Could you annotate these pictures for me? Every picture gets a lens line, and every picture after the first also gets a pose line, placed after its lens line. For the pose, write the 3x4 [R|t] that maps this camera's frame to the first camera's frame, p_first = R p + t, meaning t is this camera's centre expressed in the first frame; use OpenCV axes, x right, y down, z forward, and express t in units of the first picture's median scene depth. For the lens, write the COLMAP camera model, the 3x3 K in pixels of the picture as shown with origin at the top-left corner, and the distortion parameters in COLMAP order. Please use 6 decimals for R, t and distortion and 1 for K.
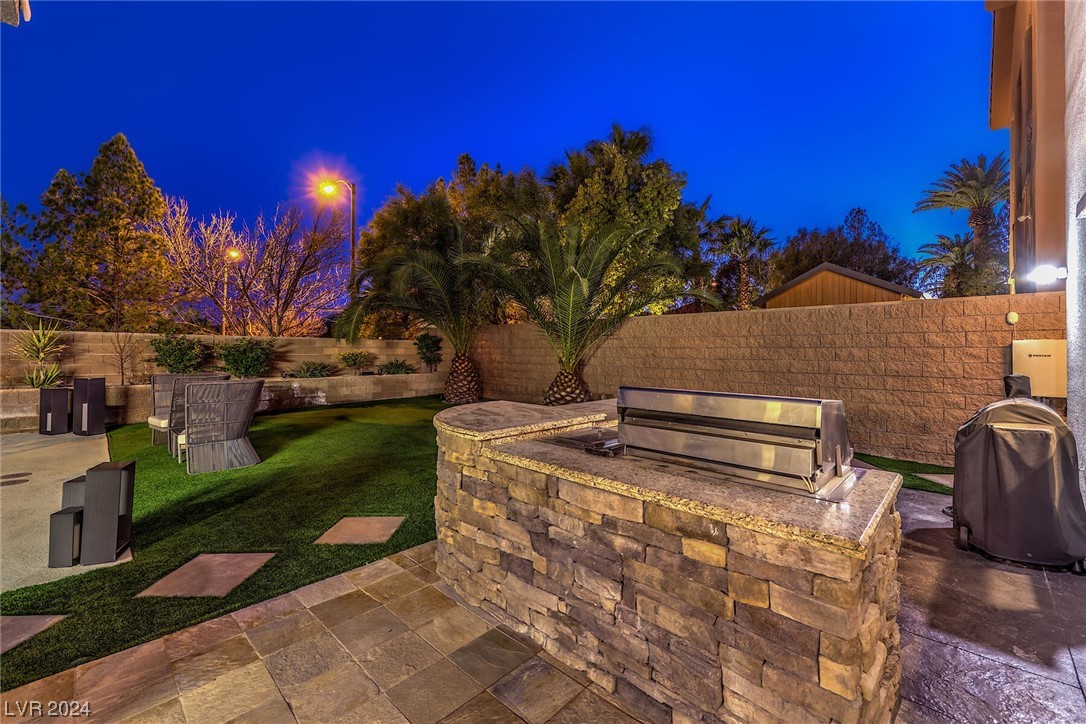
lens RADIAL K [[445.8, 0, 538.3], [0, 445.8, 346.7], [0, 0, 1]] dist [0.000759, 0.000303]
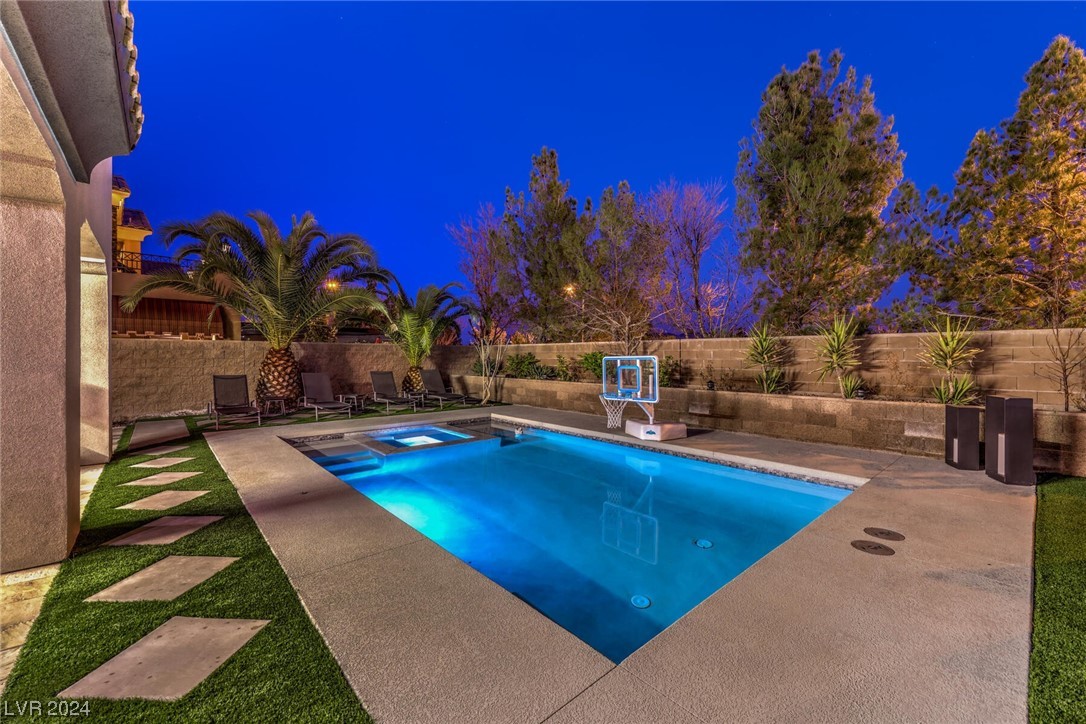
lens RADIAL K [[437.7, 0, 542.1], [0, 437.7, 357.1], [0, 0, 1]] dist [-0.002094, 0.000096]
pose [[-0.065746, -0.003318, -0.997831, -0.274932], [0.010836, 0.999933, -0.004039, 0.004454], [0.997778, -0.011078, -0.065705, 0.311407]]
